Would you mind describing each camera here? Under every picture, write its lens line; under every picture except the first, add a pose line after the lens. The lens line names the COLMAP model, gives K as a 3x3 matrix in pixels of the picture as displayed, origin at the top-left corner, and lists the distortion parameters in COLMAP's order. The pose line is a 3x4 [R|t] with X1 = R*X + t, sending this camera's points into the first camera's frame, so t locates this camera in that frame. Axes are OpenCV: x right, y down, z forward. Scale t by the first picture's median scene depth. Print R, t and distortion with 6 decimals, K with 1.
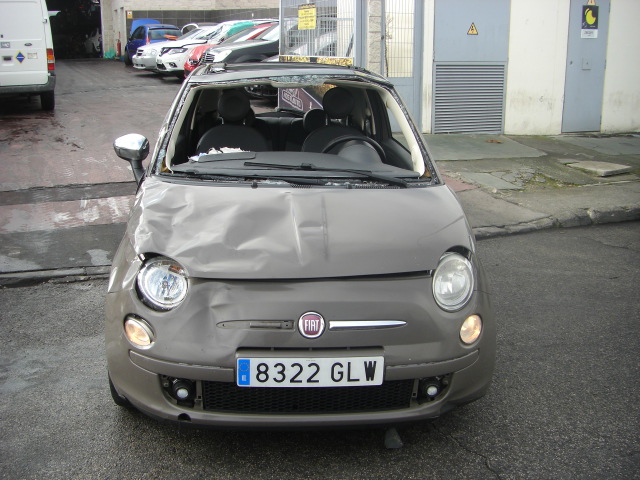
lens RADIAL K [[719.1, 0, 313.0], [0, 719.1, 254.0], [0, 0, 1]] dist [-0.134695, 0.000000]
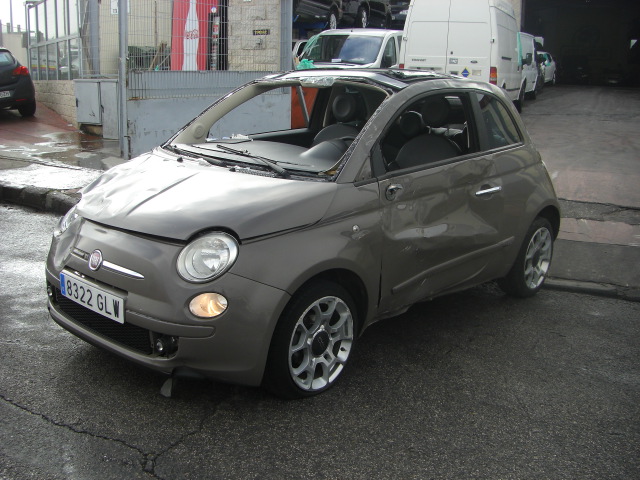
lens RADIAL K [[719.1, 0, 313.2], [0, 719.1, 238.0], [0, 0, 1]] dist [-0.134695, 0.000000]
pose [[0.680121, 0.172007, -0.712635, 1.112637], [-0.214126, 0.976305, 0.031291, -0.059998], [0.701131, 0.131312, 0.700837, 0.369954]]
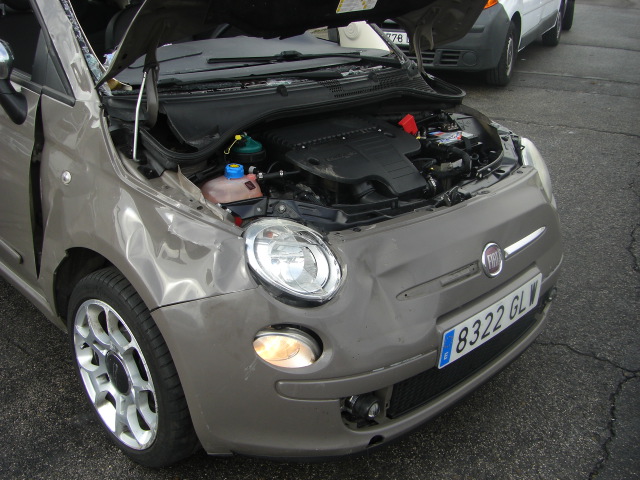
lens RADIAL K [[719.1, 0, 306.0], [0, 719.1, 243.9], [0, 0, 1]] dist [-0.134695, 0.000000]
pose [[0.770912, -0.261211, 0.580917, -0.574389], [0.166505, 0.962972, 0.212041, -0.108636], [-0.614794, -0.066739, 0.785859, 0.506868]]
